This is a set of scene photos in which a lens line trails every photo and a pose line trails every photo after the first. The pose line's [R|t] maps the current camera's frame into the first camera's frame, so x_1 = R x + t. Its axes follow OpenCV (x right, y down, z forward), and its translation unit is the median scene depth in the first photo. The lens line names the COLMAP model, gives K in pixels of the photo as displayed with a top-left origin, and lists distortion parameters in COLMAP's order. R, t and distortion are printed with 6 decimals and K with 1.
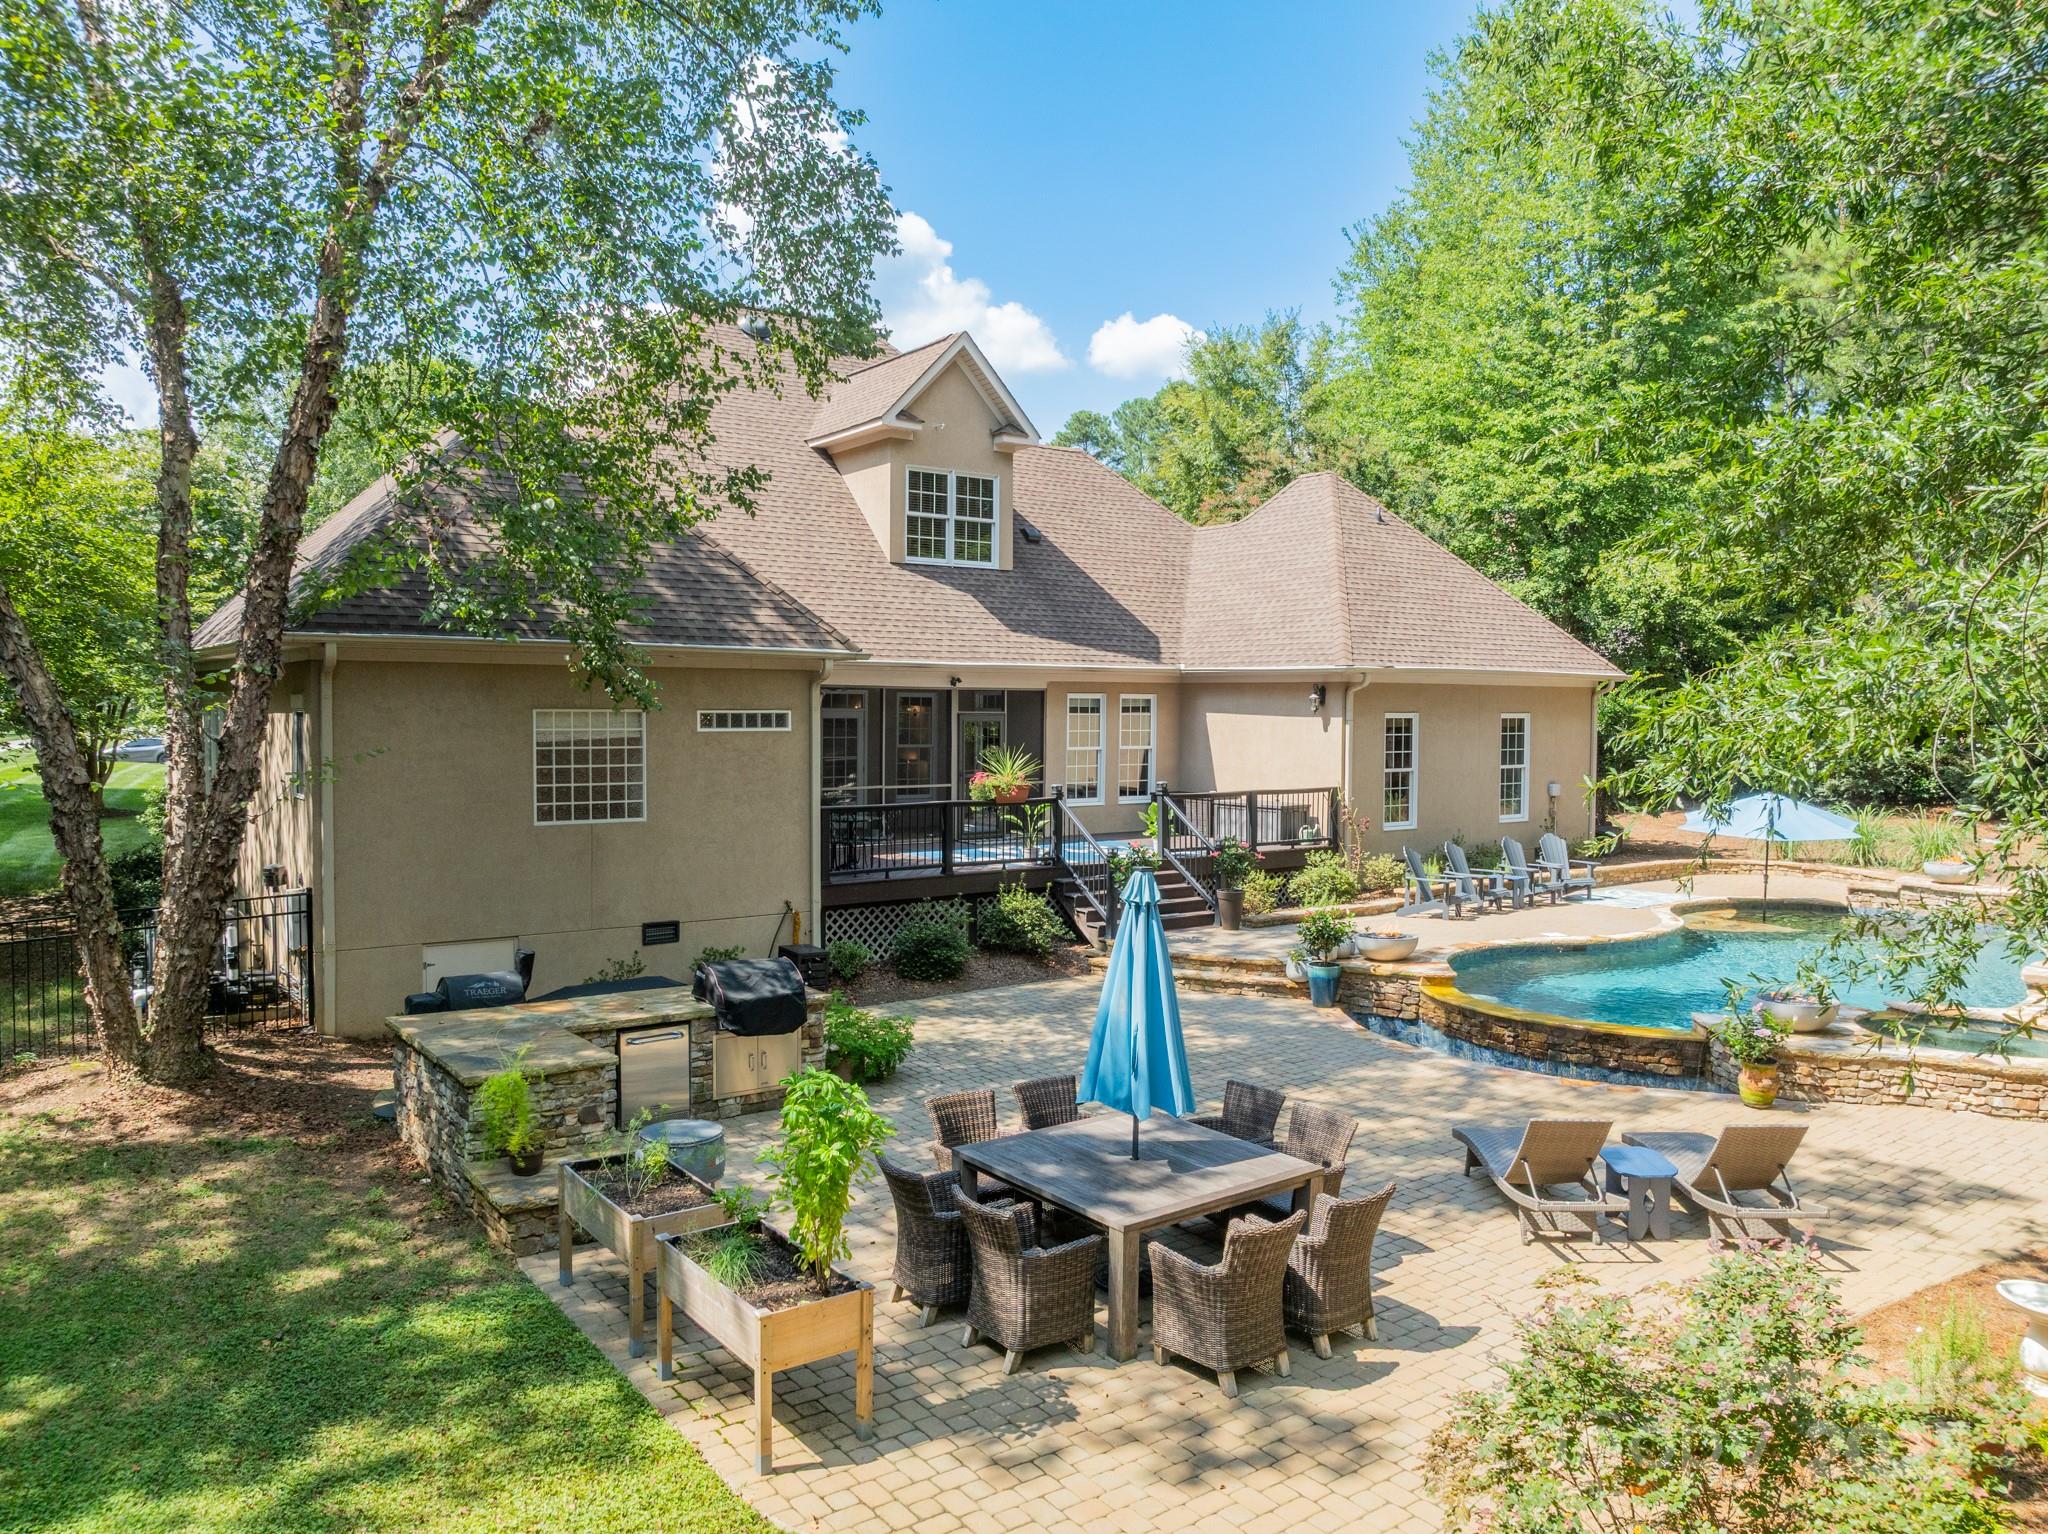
lens RADIAL K [[1438.4, 0, 1030.3], [0, 1438.4, 767.5], [0, 0, 1]] dist [-0.016777, -0.004953]
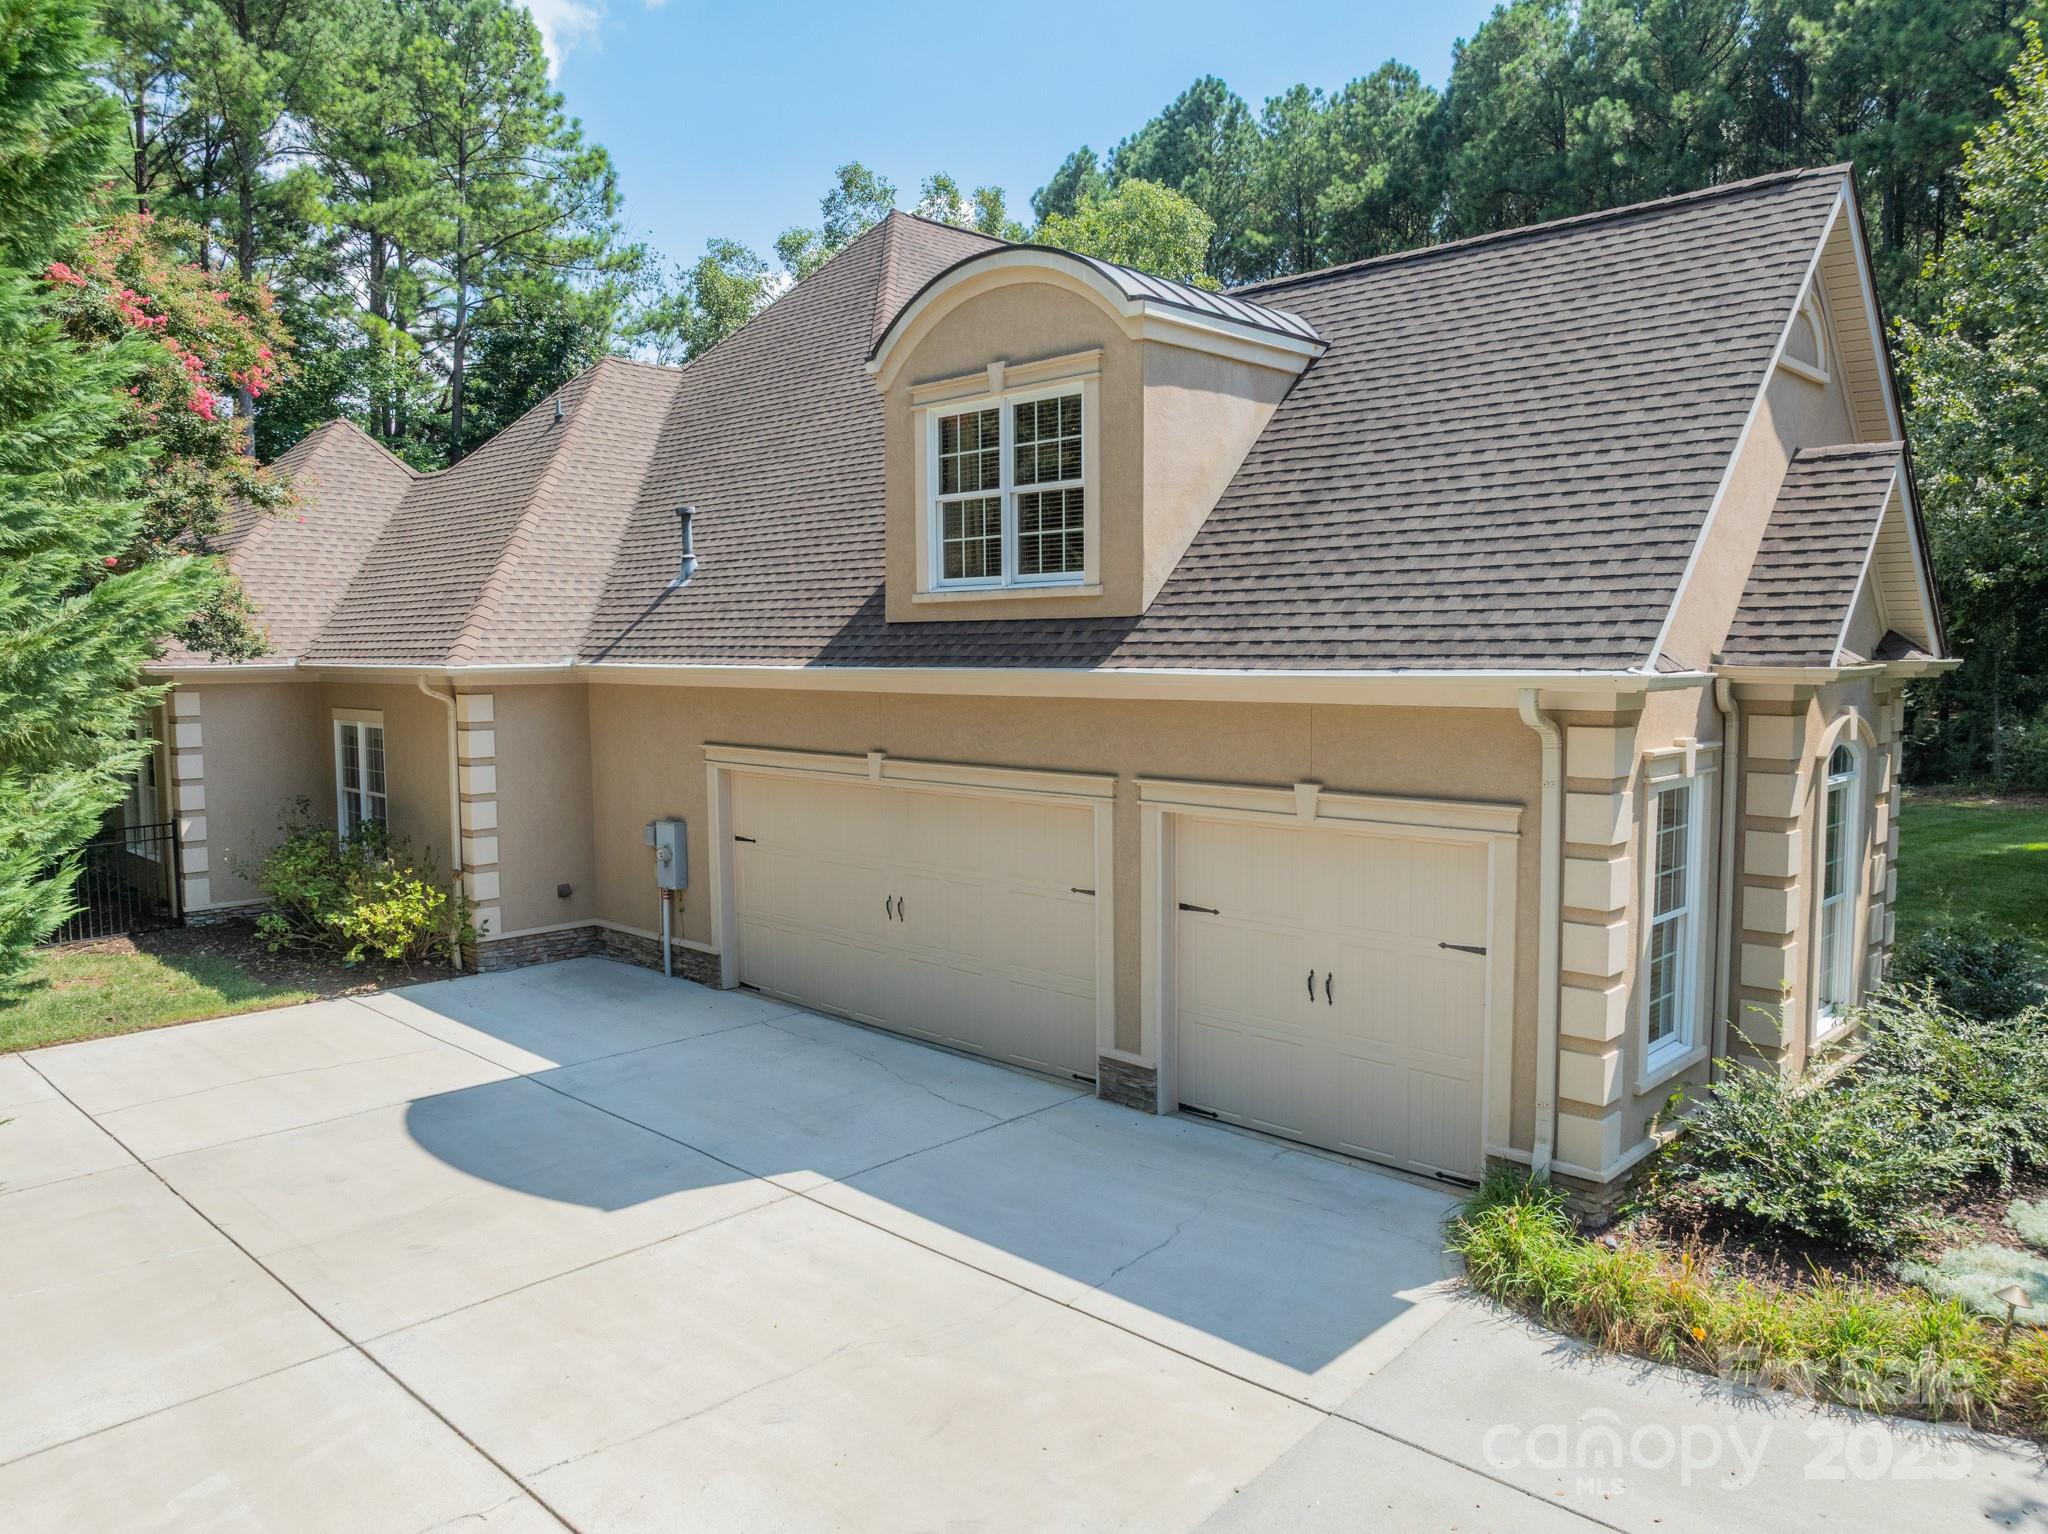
lens RADIAL K [[1438.4, 0, 1024.0], [0, 1438.4, 766.1], [0, 0, 1]] dist [-0.016777, -0.004953]
pose [[0.159962, 0.073018, -0.984419, 0.446734], [-0.029609, 0.997167, 0.069152, -0.113148], [0.986679, 0.018086, 0.161671, 0.924826]]
